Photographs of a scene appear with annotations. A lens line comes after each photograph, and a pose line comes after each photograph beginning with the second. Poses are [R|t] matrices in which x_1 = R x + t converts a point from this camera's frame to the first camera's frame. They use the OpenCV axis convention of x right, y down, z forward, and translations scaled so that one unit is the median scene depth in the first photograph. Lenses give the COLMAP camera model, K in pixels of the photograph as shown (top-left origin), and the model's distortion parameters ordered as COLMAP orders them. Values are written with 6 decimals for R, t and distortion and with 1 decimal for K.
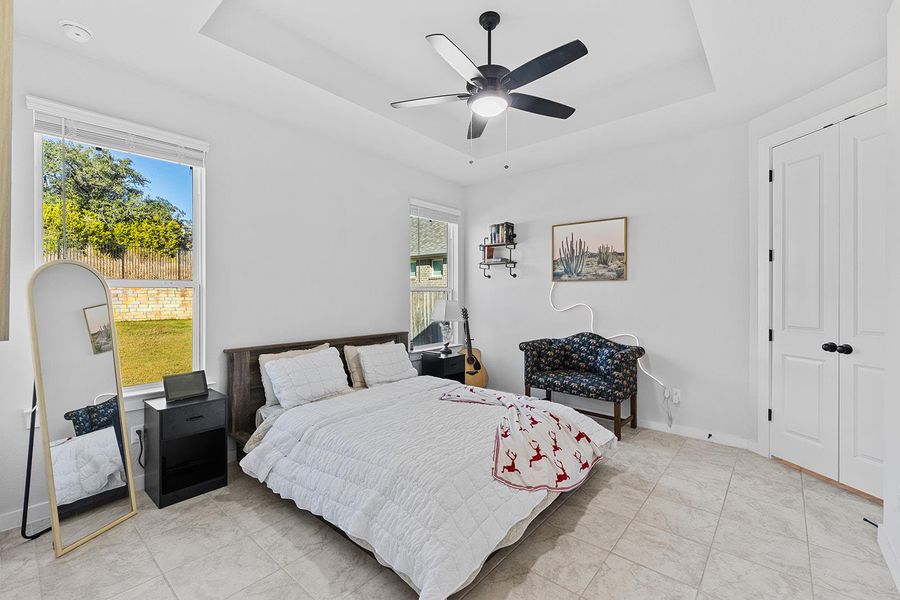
lens RADIAL K [[393.7, 0, 451.0], [0, 393.7, 293.9], [0, 0, 1]] dist [0.008071, -0.002839]
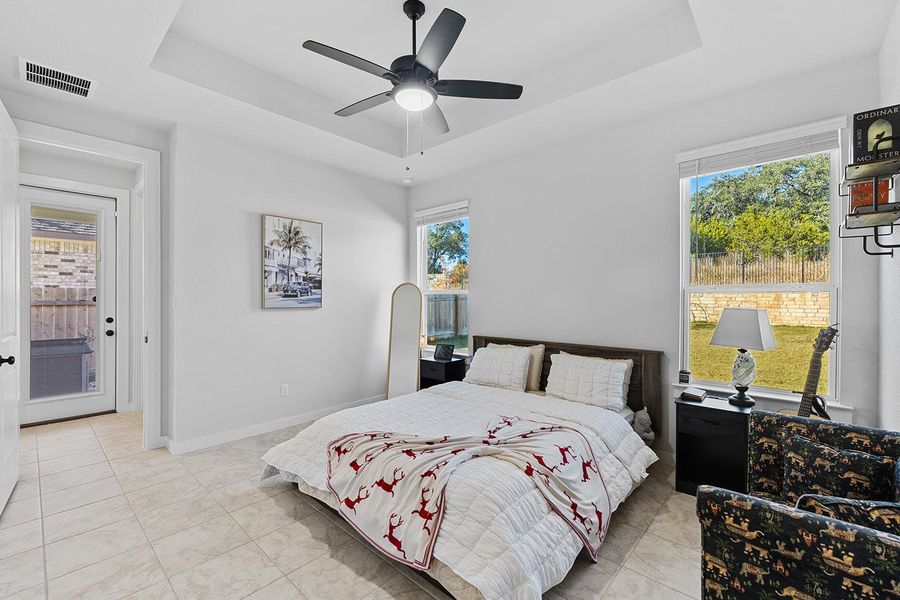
lens RADIAL K [[393.7, 0, 449.6], [0, 393.7, 301.0], [0, 0, 1]] dist [0.008071, -0.002839]
pose [[-0.053529, 0.009954, -0.998517, 0.928473], [-0.002191, 0.999947, 0.010085, 0.000235], [0.998564, 0.002728, -0.053504, 1.021857]]
